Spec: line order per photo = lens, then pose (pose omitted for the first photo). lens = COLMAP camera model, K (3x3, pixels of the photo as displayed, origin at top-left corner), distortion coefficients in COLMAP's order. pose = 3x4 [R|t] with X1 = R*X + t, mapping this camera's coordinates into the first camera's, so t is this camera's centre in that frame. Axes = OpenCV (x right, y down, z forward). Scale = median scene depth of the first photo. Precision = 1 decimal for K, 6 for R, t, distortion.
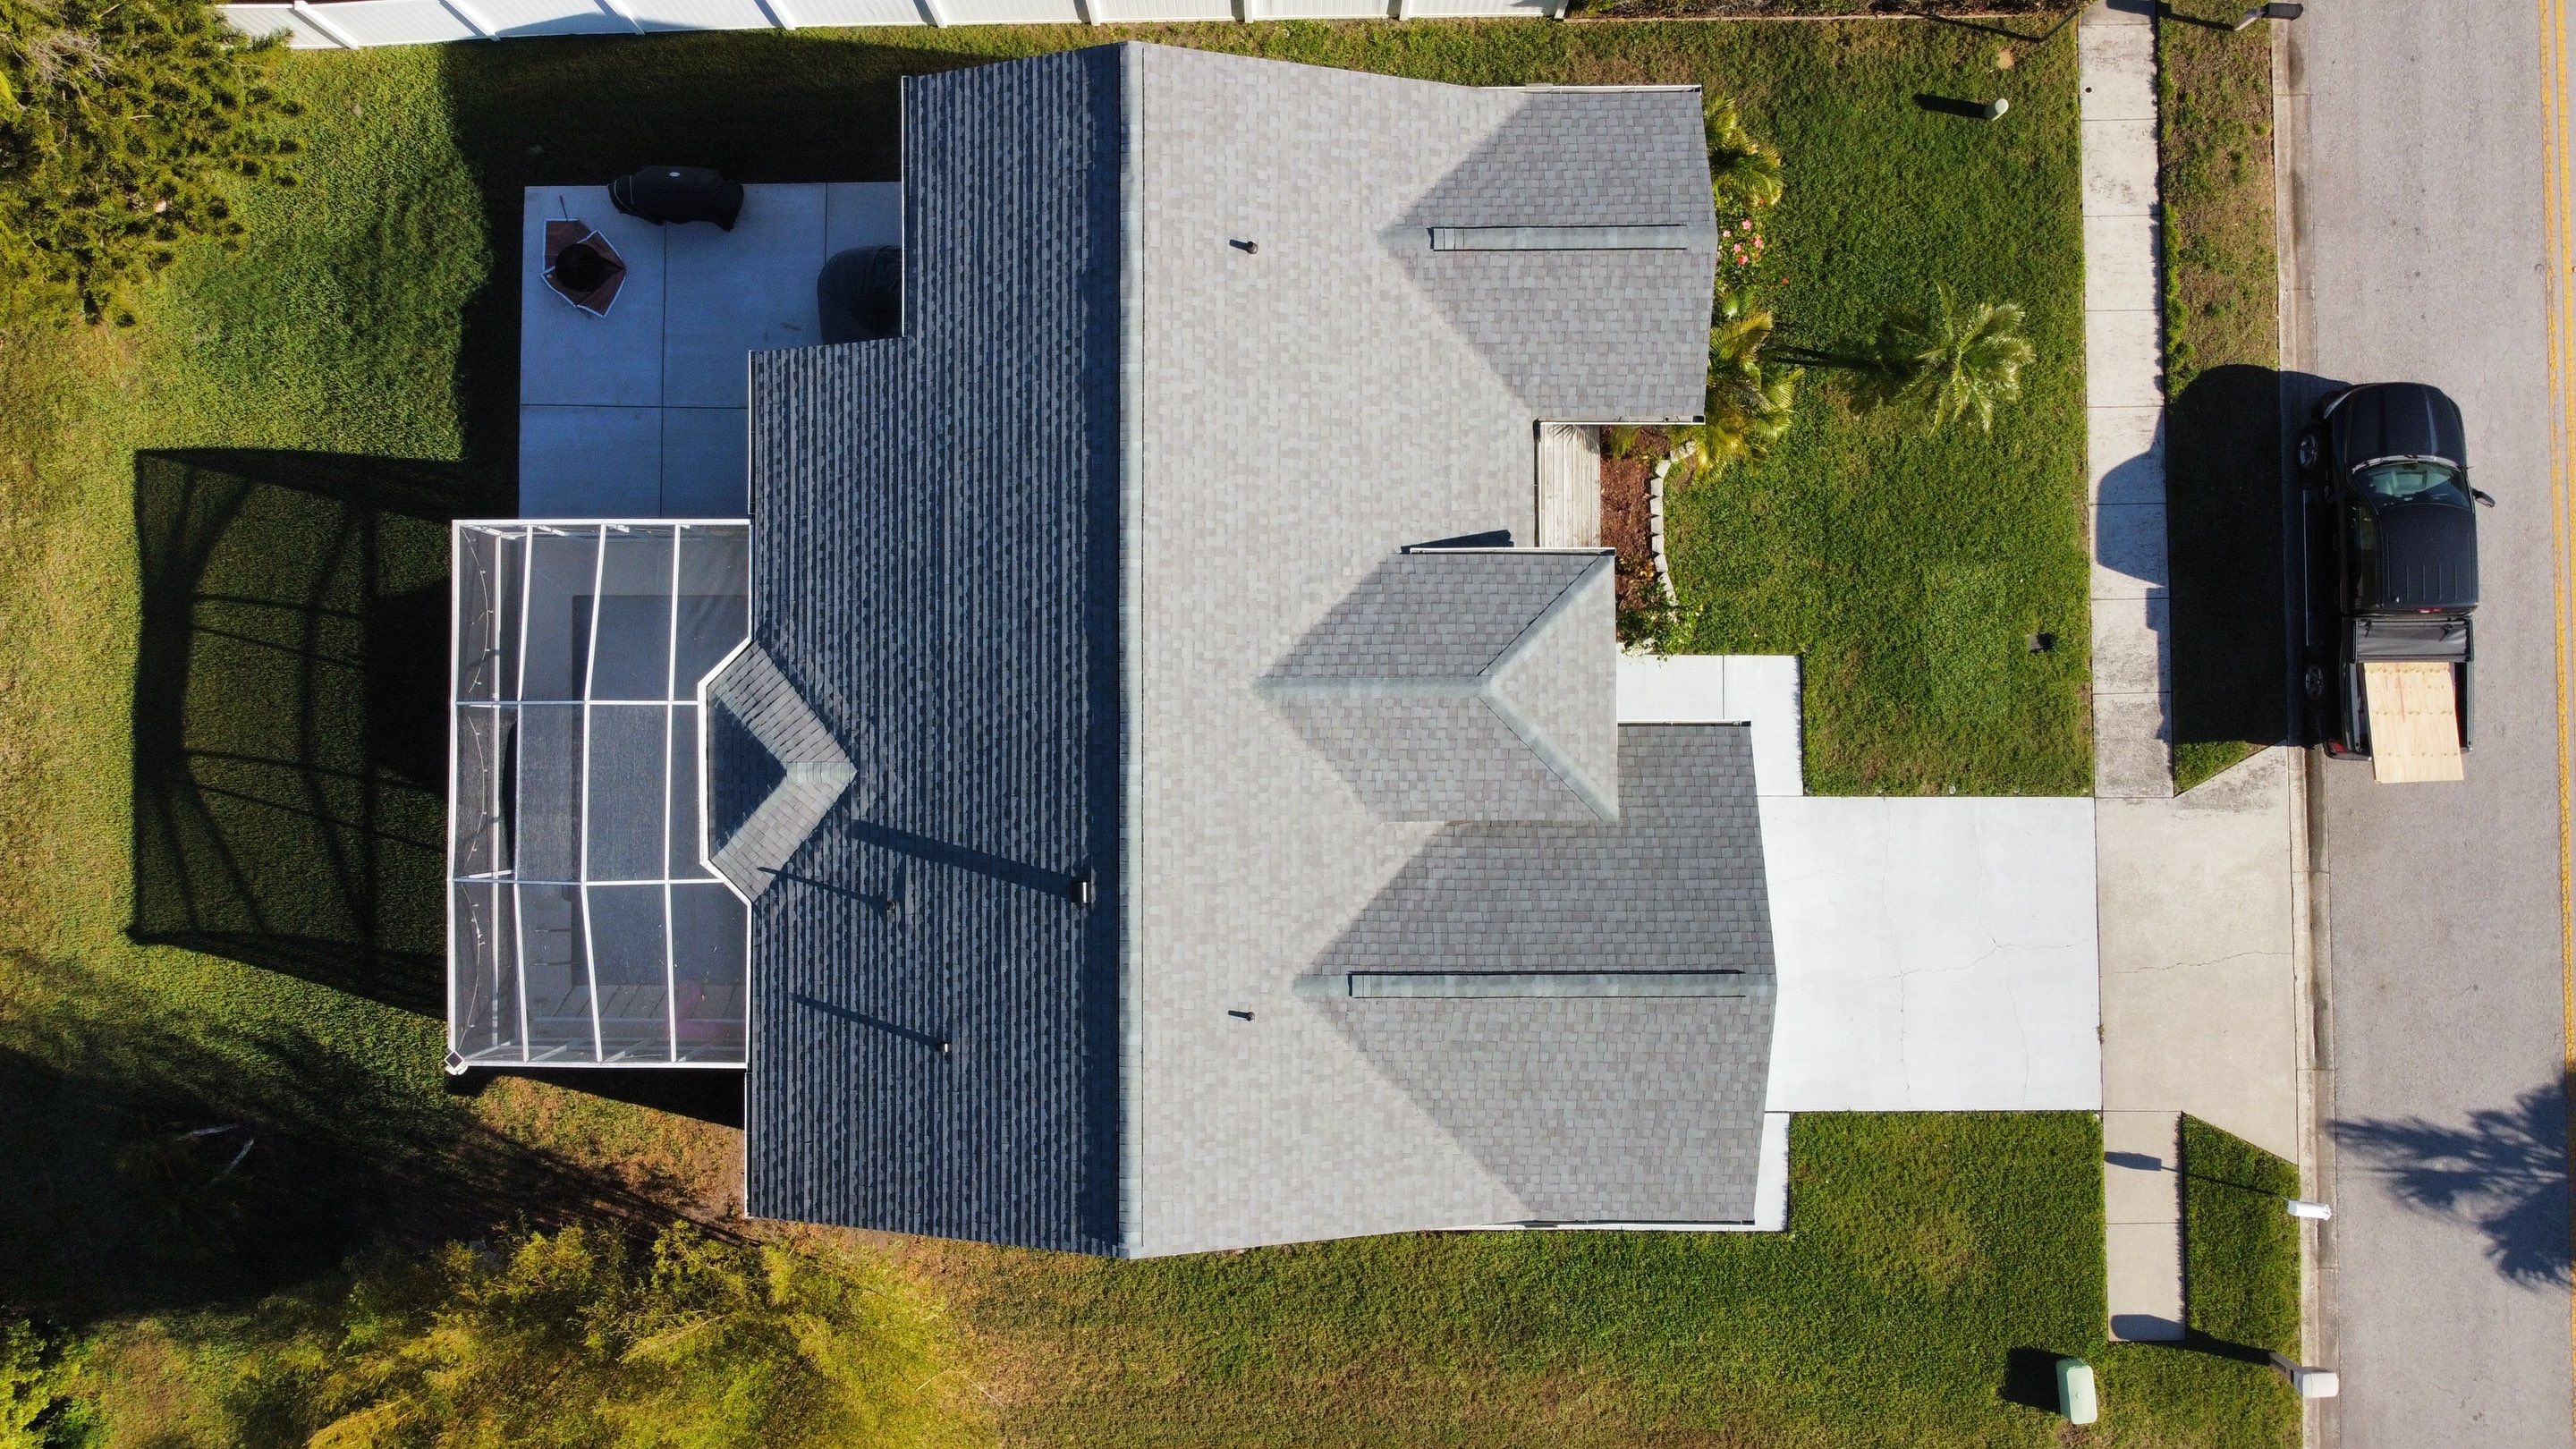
lens RADIAL K [[1947.4, 0, 1254.5], [0, 1947.4, 691.2], [0, 0, 1]] dist [-0.002336, -0.003076]
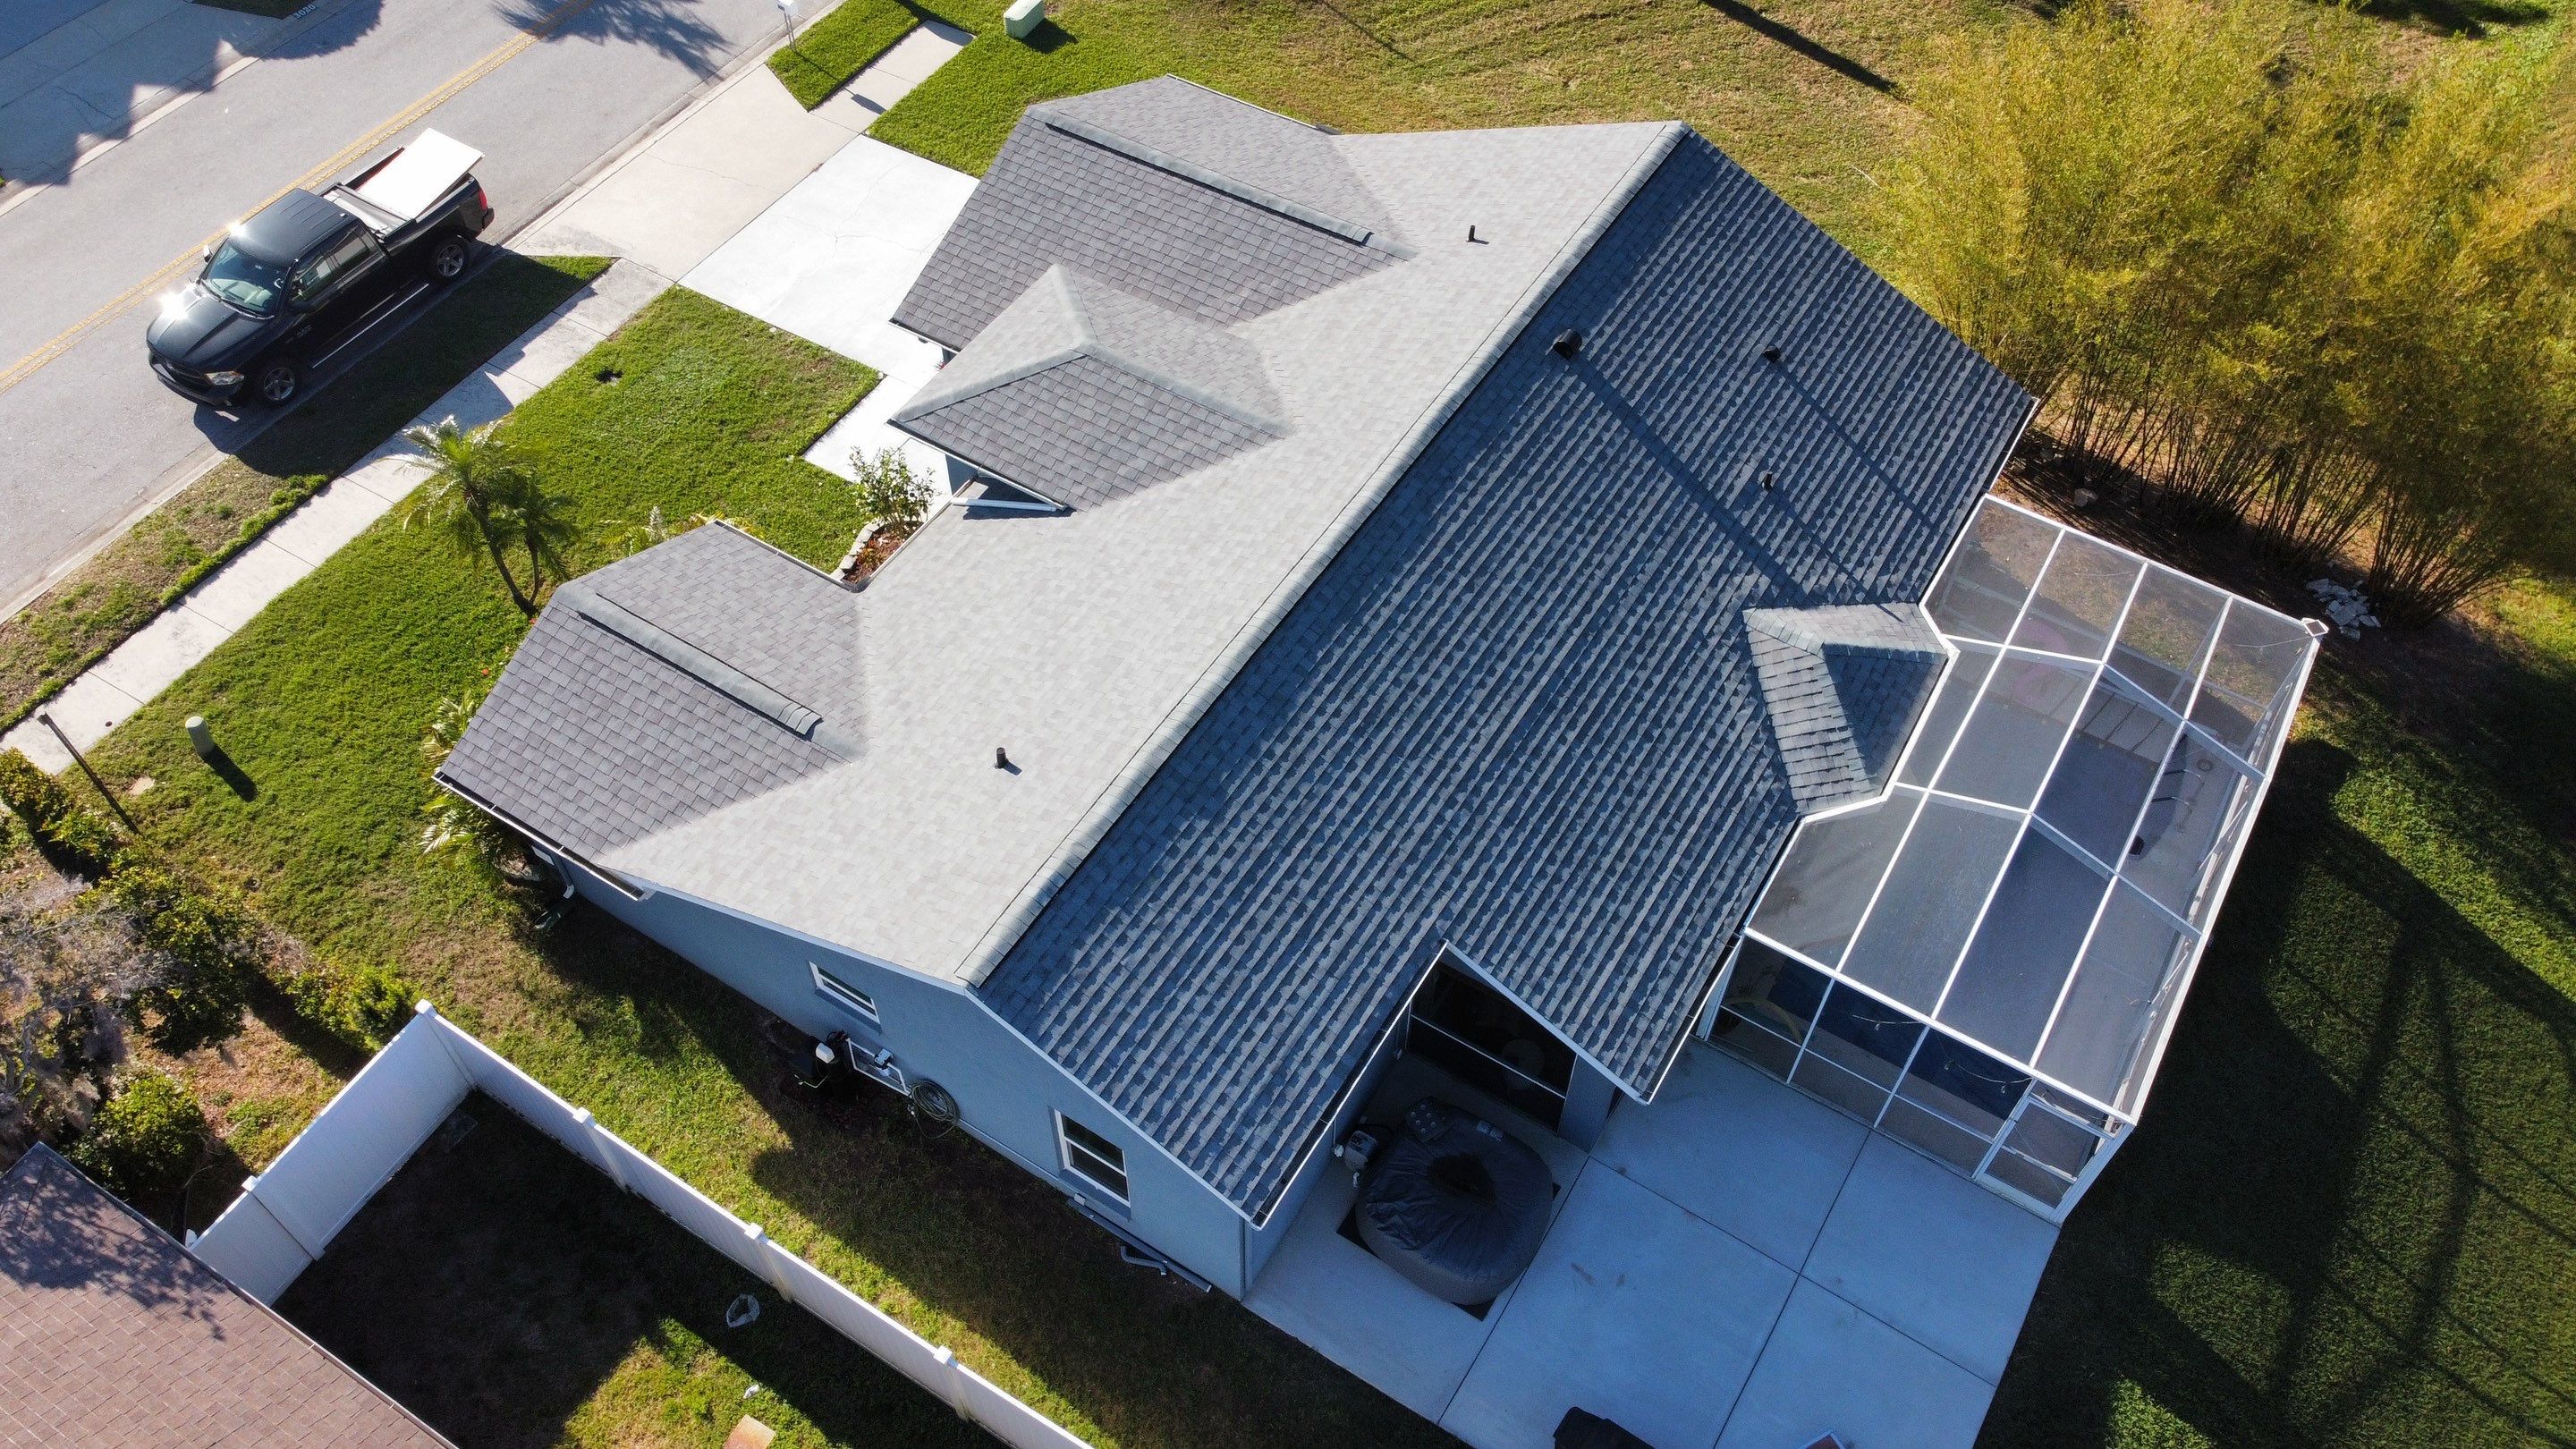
lens RADIAL K [[1947.4, 0, 1257.4], [0, 1947.4, 704.1], [0, 0, 1]] dist [-0.002336, -0.003076]
pose [[-0.844358, -0.404417, 0.351436, -0.334625], [0.535757, -0.643423, 0.546783, -0.553811], [0.004994, 0.649964, 0.759948, 0.372520]]
